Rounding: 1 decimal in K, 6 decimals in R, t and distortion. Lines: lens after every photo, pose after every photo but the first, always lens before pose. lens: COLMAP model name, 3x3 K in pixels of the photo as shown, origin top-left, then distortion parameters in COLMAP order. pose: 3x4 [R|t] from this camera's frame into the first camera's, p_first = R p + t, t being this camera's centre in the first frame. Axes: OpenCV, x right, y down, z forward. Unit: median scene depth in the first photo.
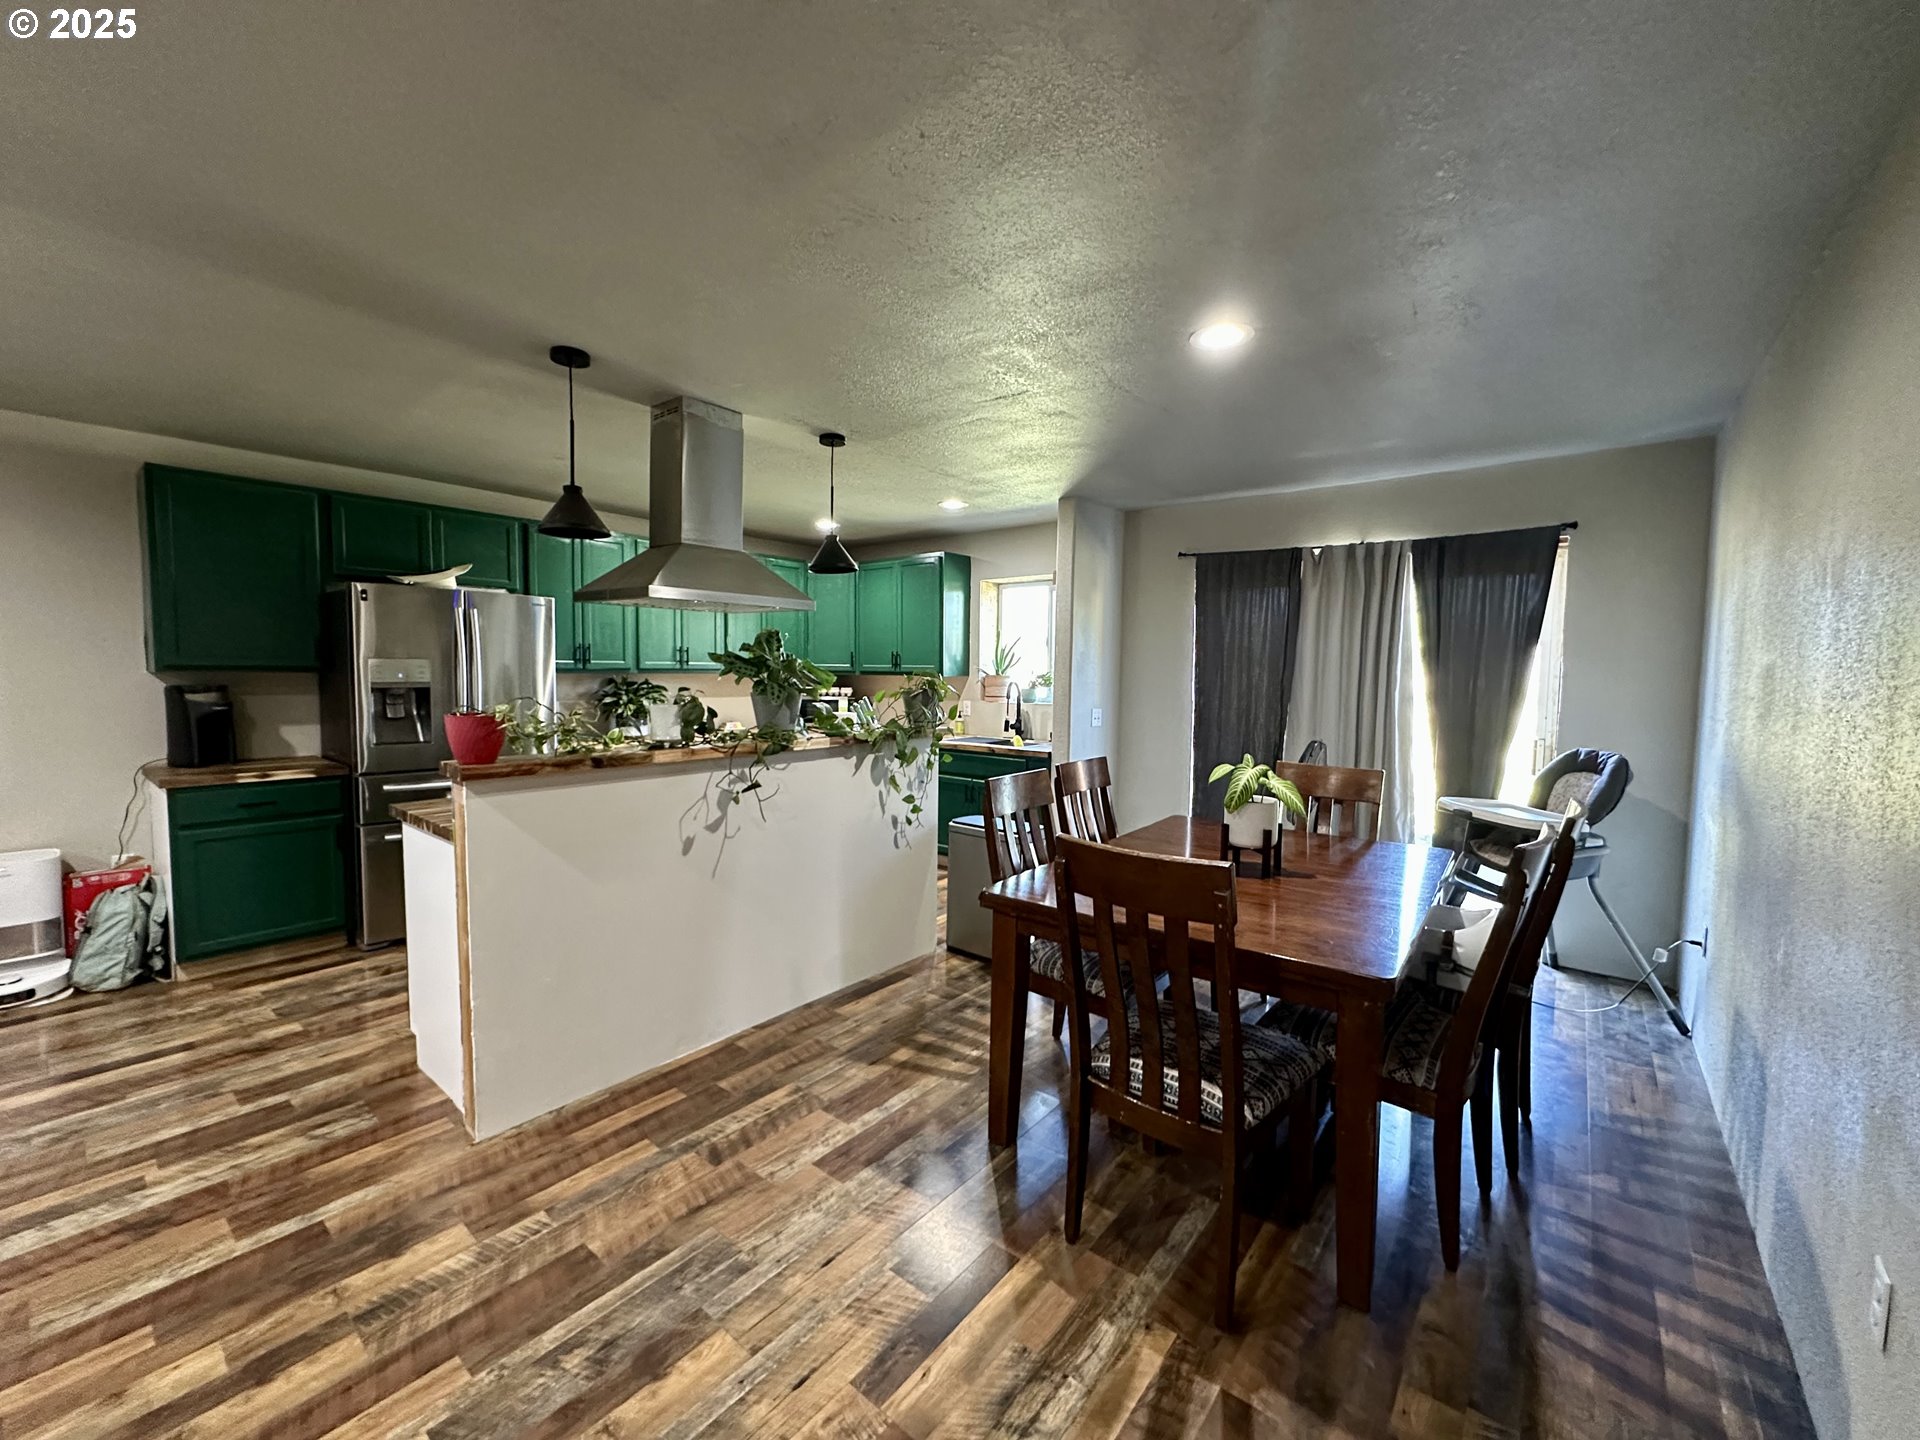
lens RADIAL K [[765.2, 0, 961.6], [0, 765.2, 715.9], [0, 0, 1]] dist [-0.004677, 0.001064]
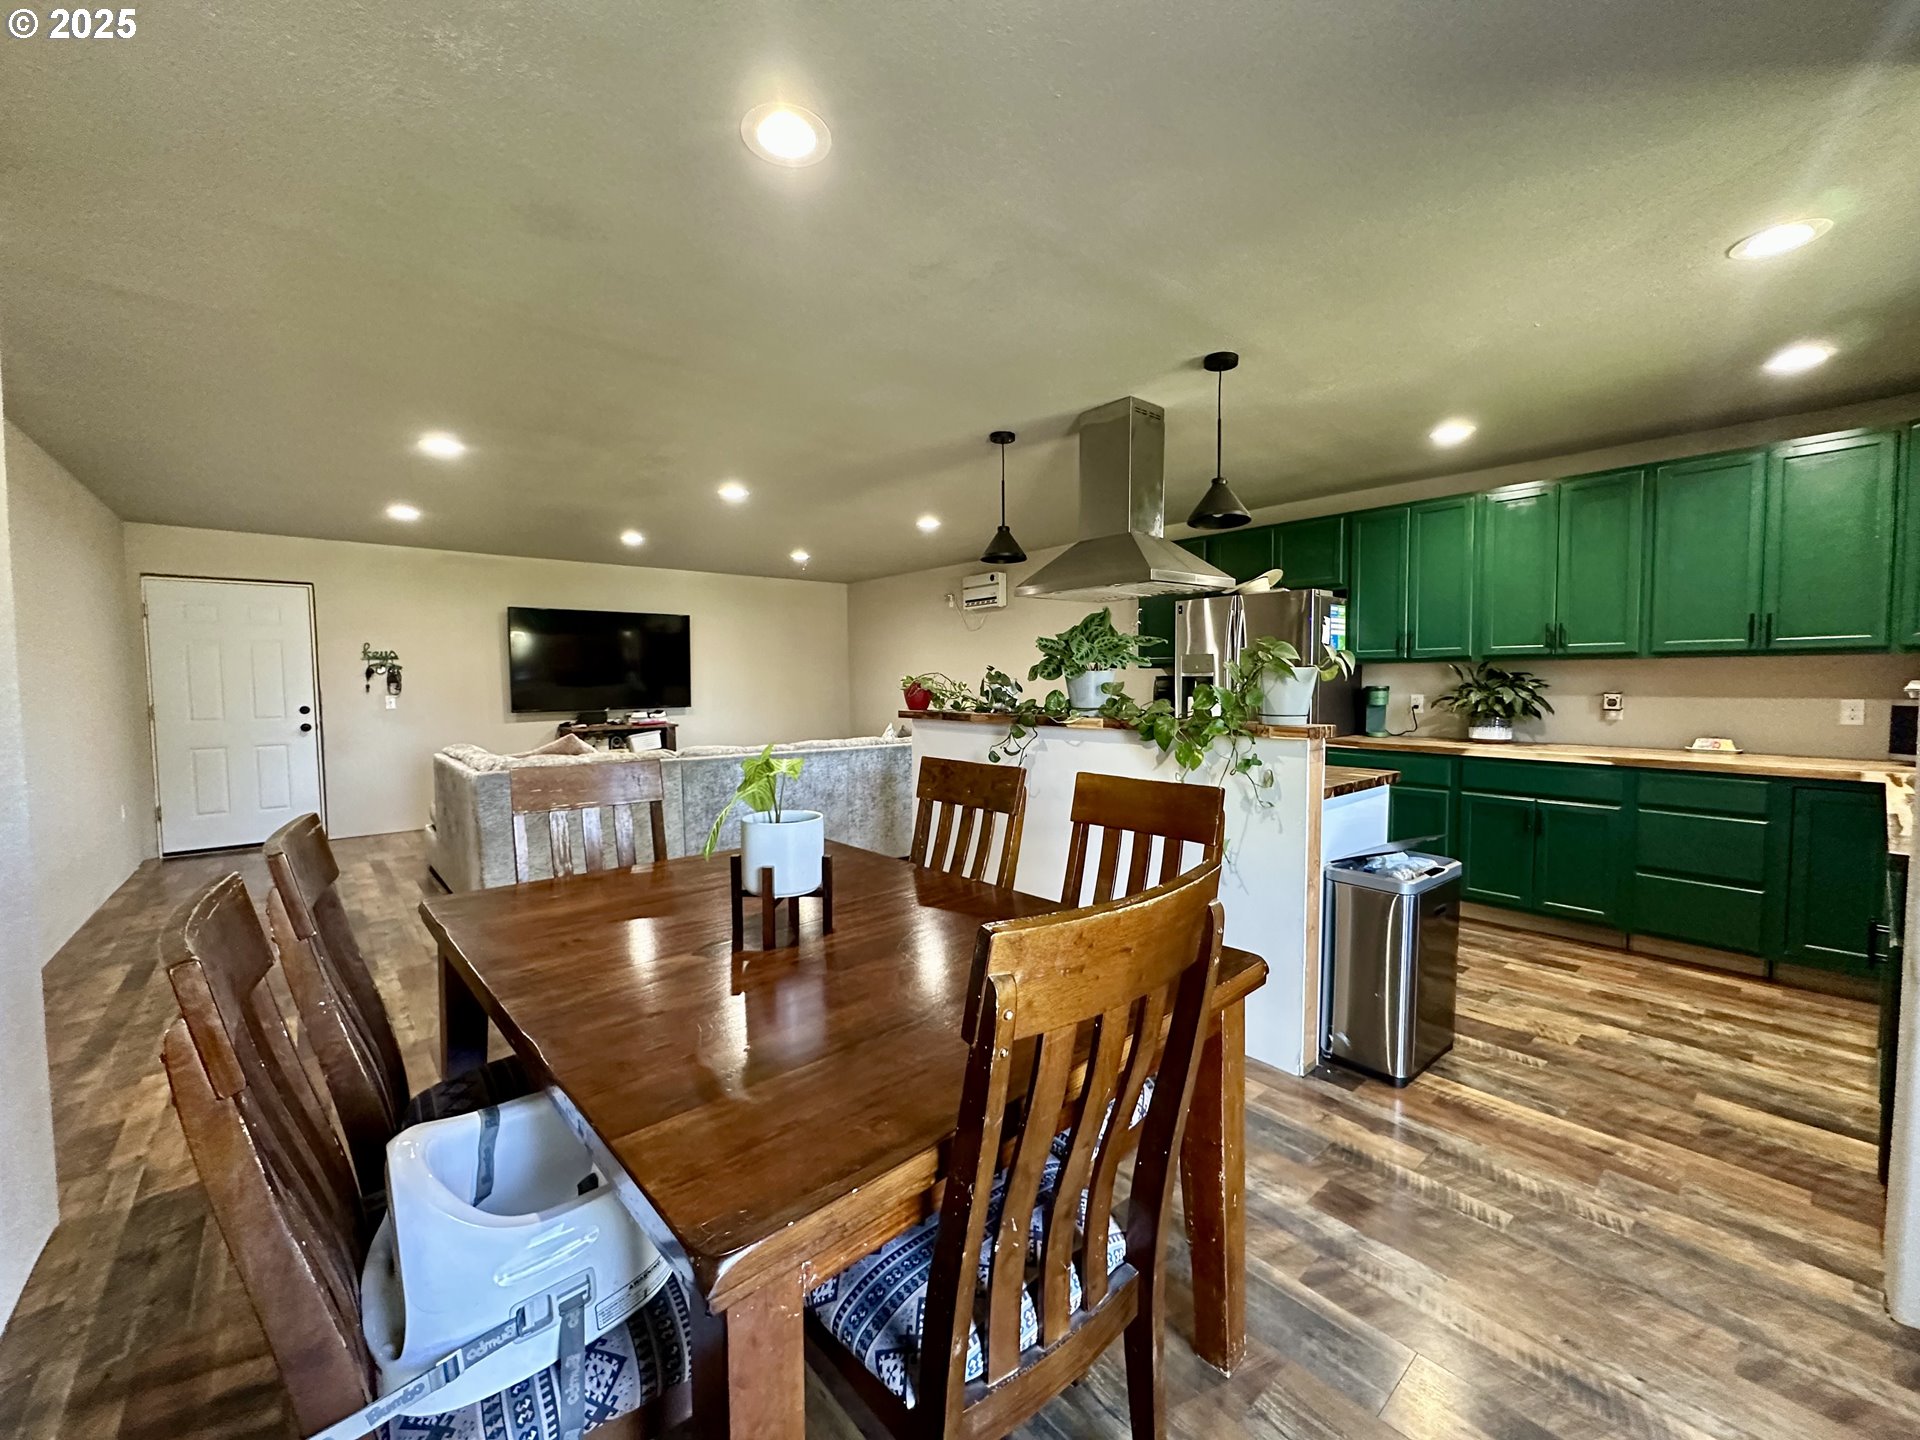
lens RADIAL K [[765.2, 0, 958.9], [0, 765.2, 717.8], [0, 0, 1]] dist [-0.004677, 0.001064]
pose [[-0.182524, 0.036654, -0.982518, 0.769452], [-0.056918, 0.997235, 0.047777, -0.005114], [0.981553, 0.064643, -0.179933, 1.007315]]
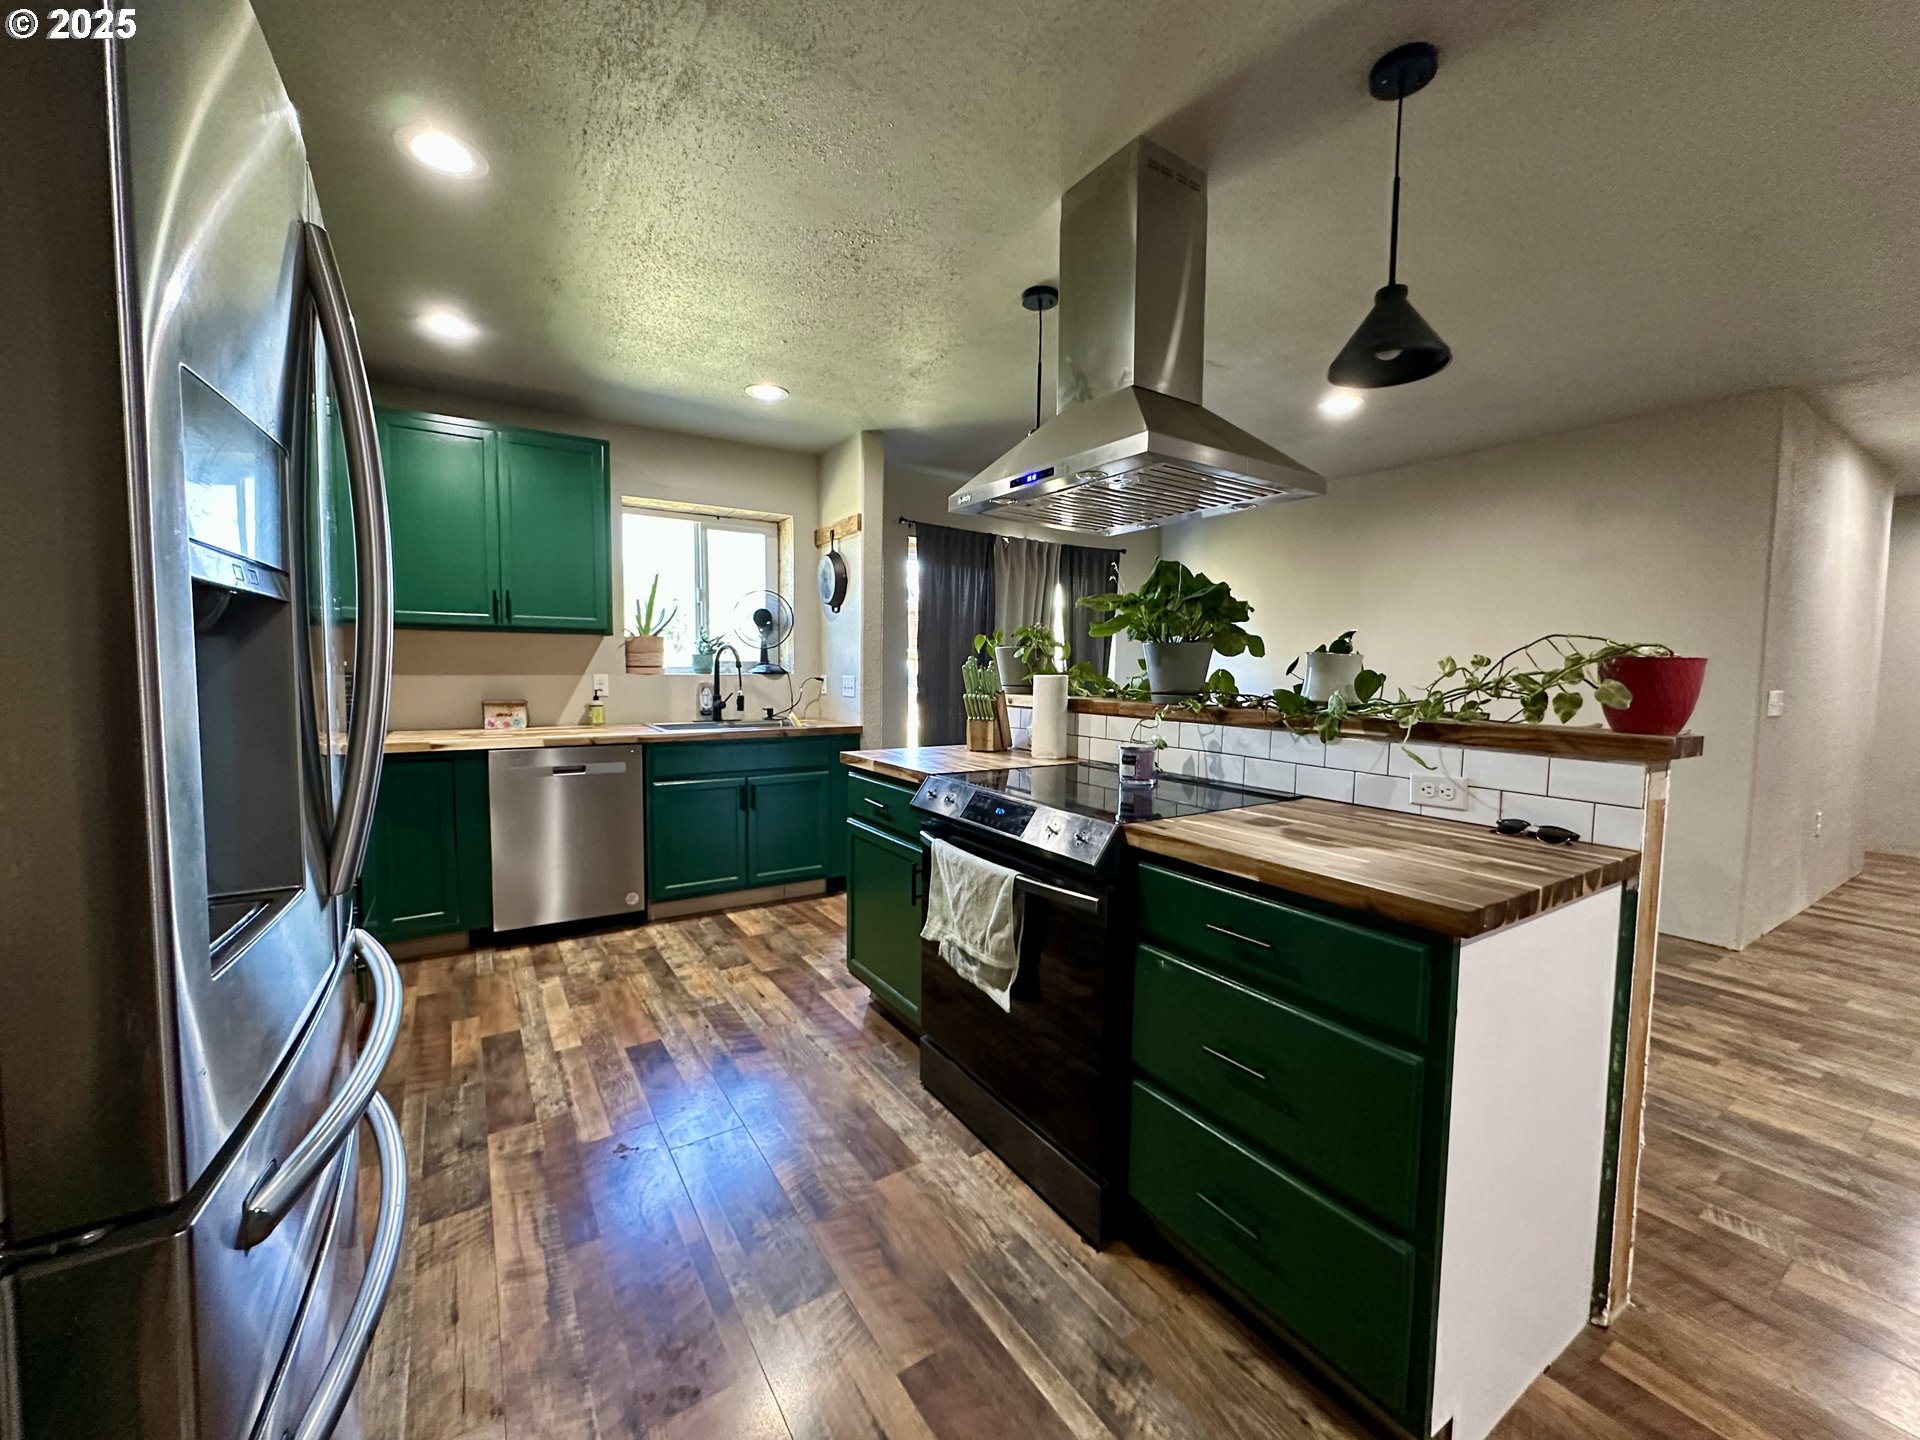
lens RADIAL K [[765.2, 0, 958.1], [0, 765.2, 715.8], [0, 0, 1]] dist [-0.004677, 0.001064]
pose [[0.310492, -0.071771, 0.947863, -1.016112], [0.050110, 0.996995, 0.059077, -0.013879], [-0.949254, 0.029155, 0.313155, 0.961783]]
